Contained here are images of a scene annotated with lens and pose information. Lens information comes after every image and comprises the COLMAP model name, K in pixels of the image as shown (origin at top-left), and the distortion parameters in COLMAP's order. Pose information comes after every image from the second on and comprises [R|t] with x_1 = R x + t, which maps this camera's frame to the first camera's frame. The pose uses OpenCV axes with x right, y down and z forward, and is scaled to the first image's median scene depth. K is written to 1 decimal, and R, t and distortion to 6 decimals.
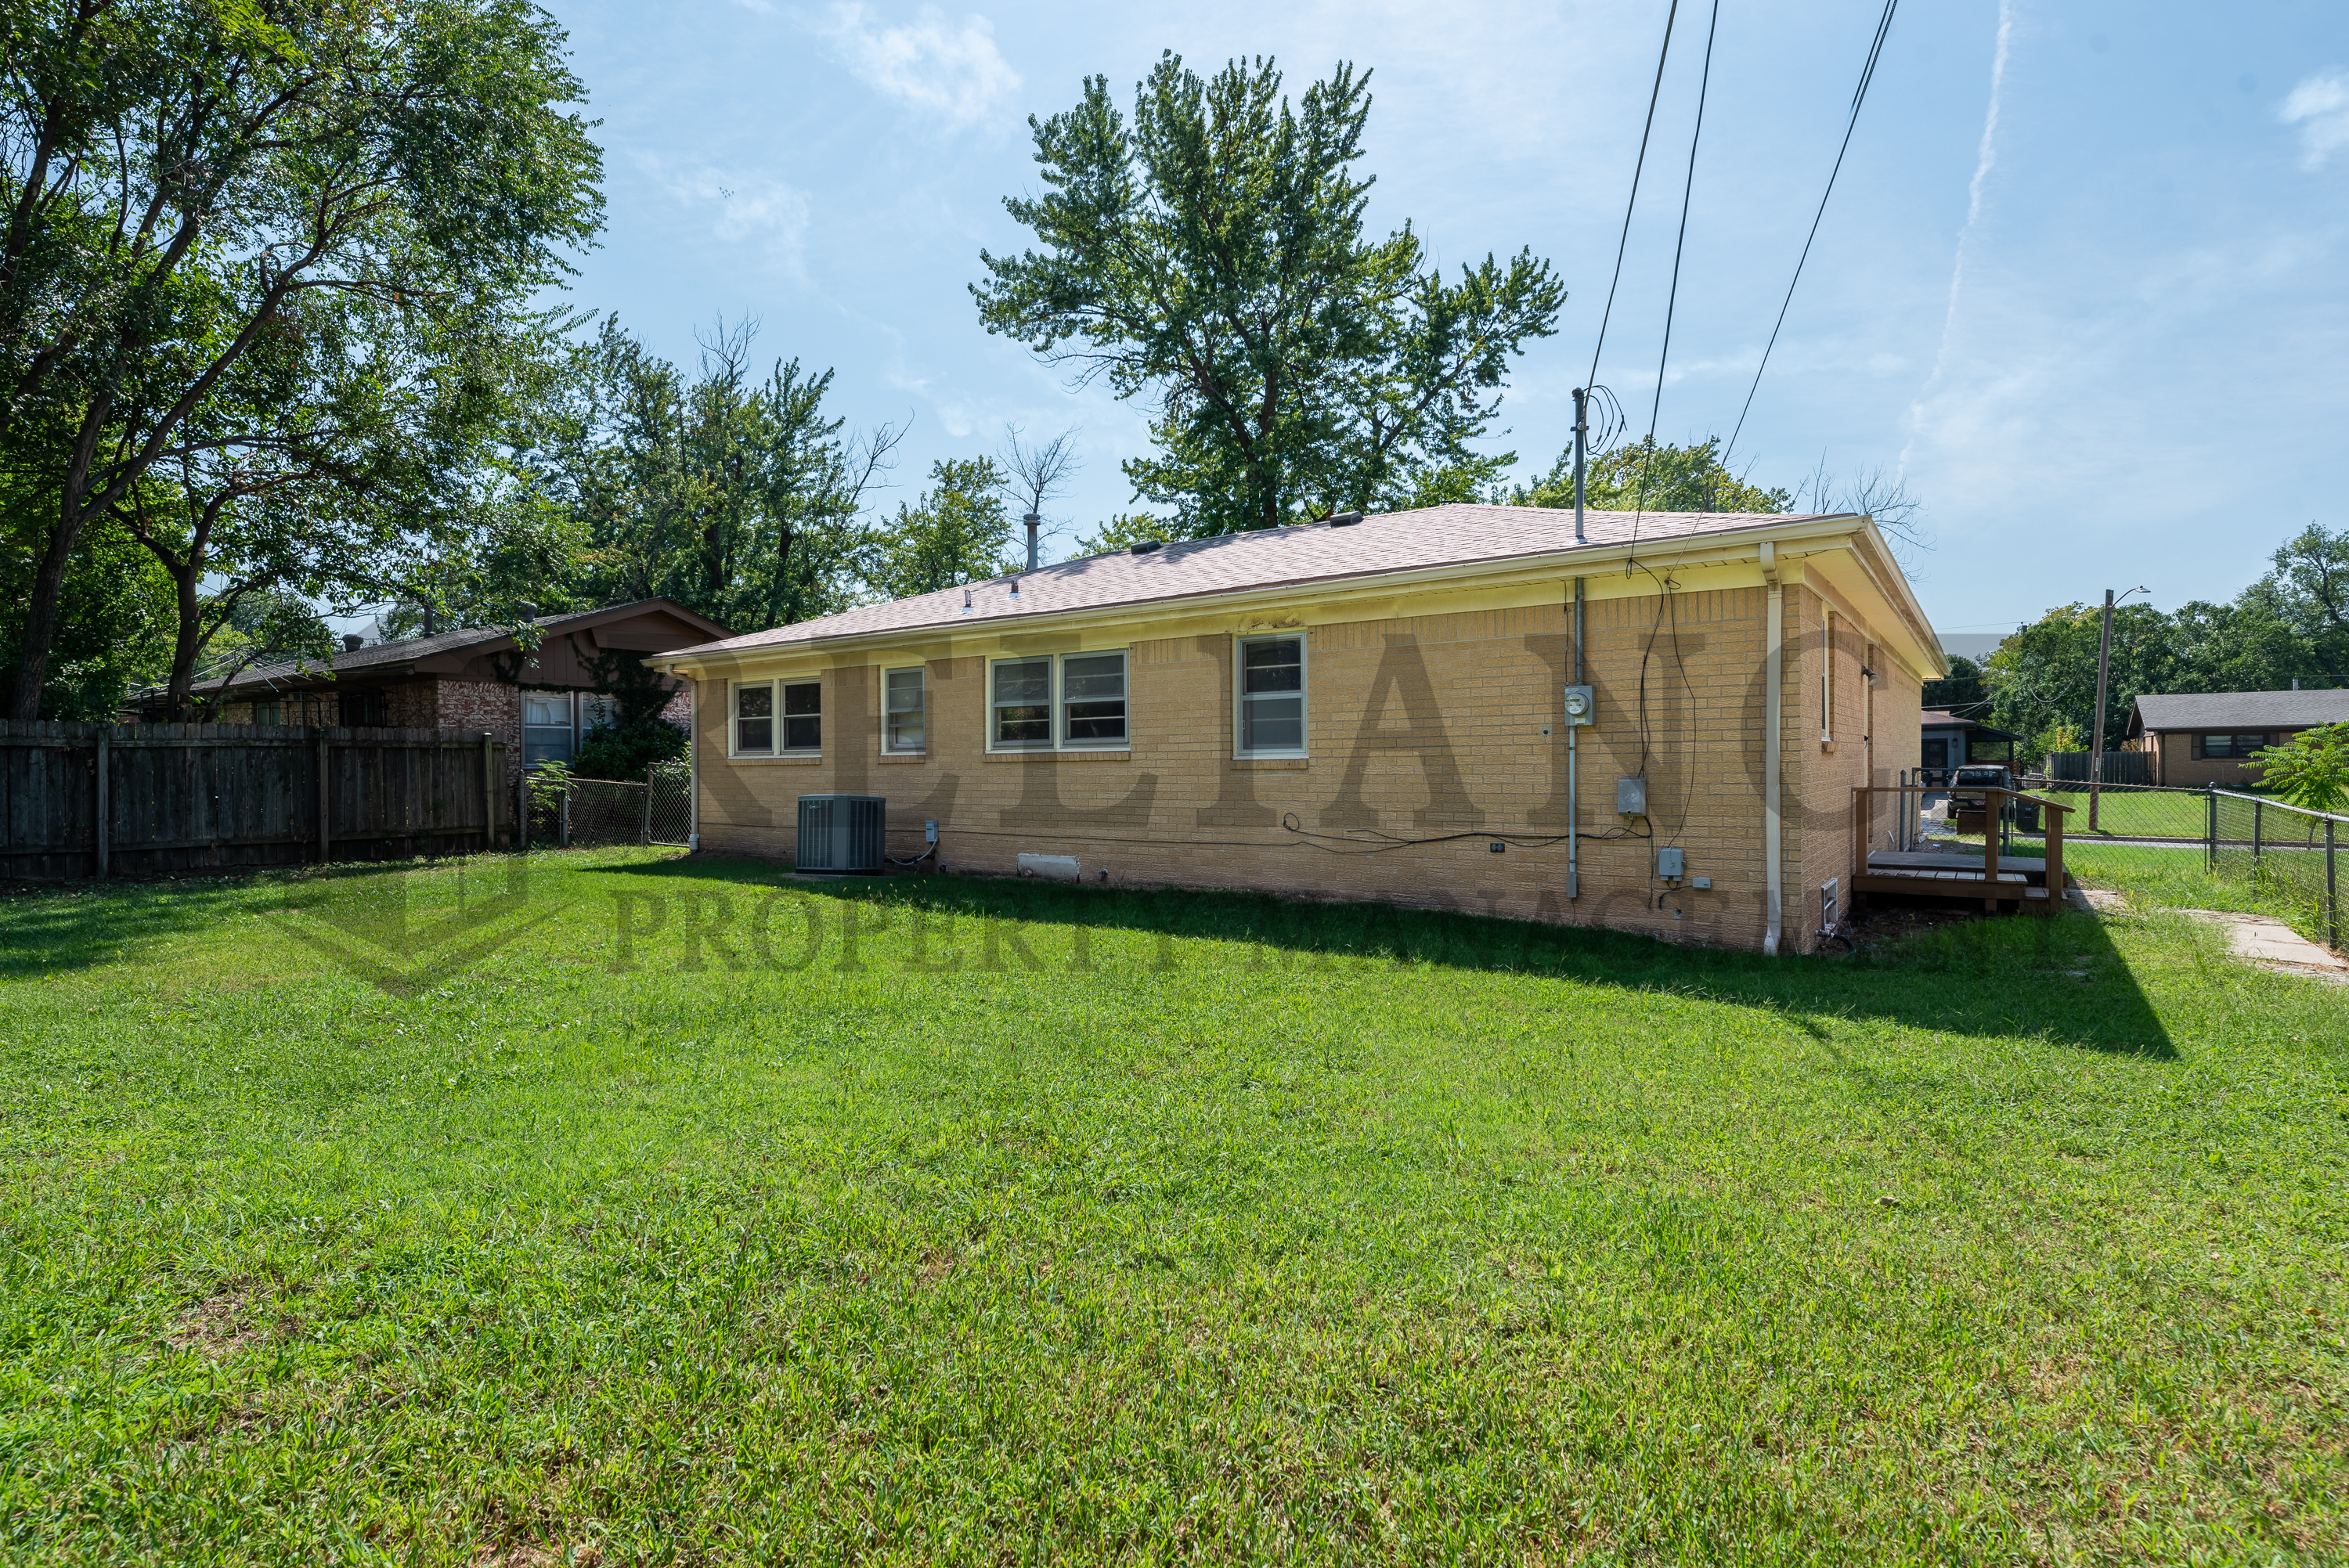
lens RADIAL K [[1153.7, 0, 1174.3], [0, 1153.7, 735.9], [0, 0, 1]] dist [0.002447, -0.000002]
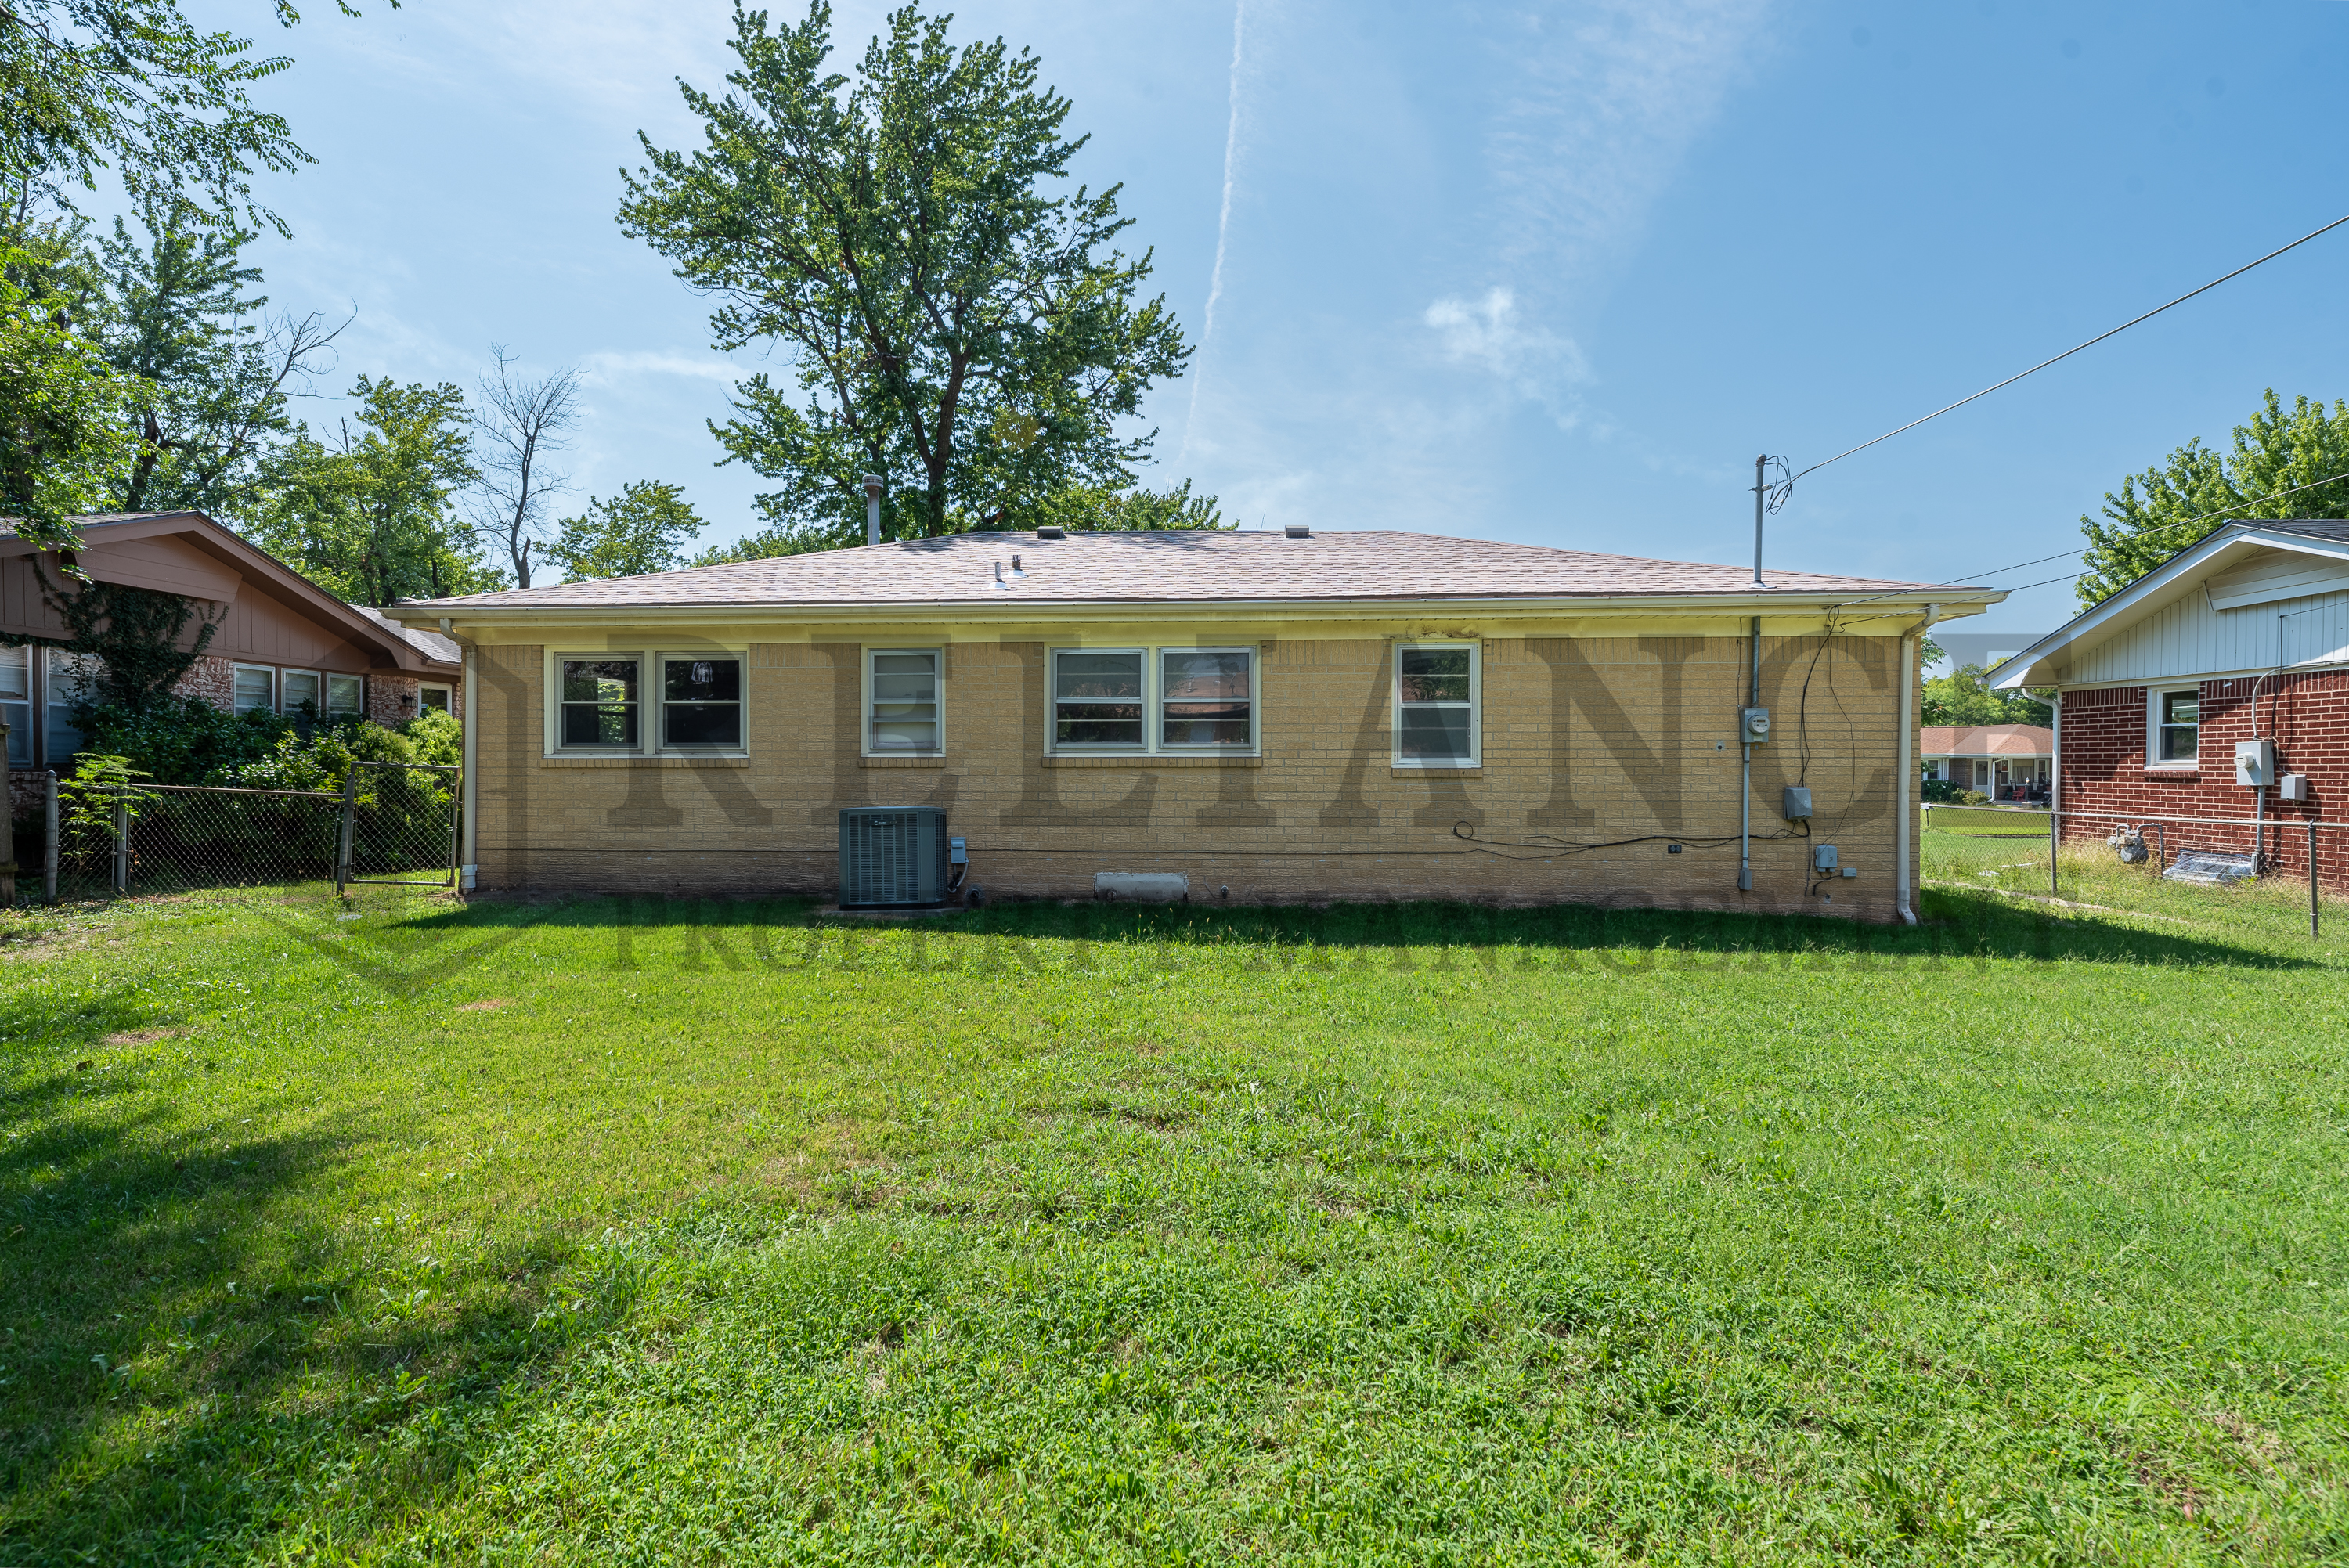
lens RADIAL K [[1120.8, 0, 1174.5], [0, 1120.8, 784.0], [0, 0, 1]] dist [0.000059, -0.000643]
pose [[0.839333, 0.006249, 0.543582, -0.431760], [-0.022336, 0.999486, 0.022999, 0.011317], [-0.543159, -0.031446, 0.839041, 0.205690]]
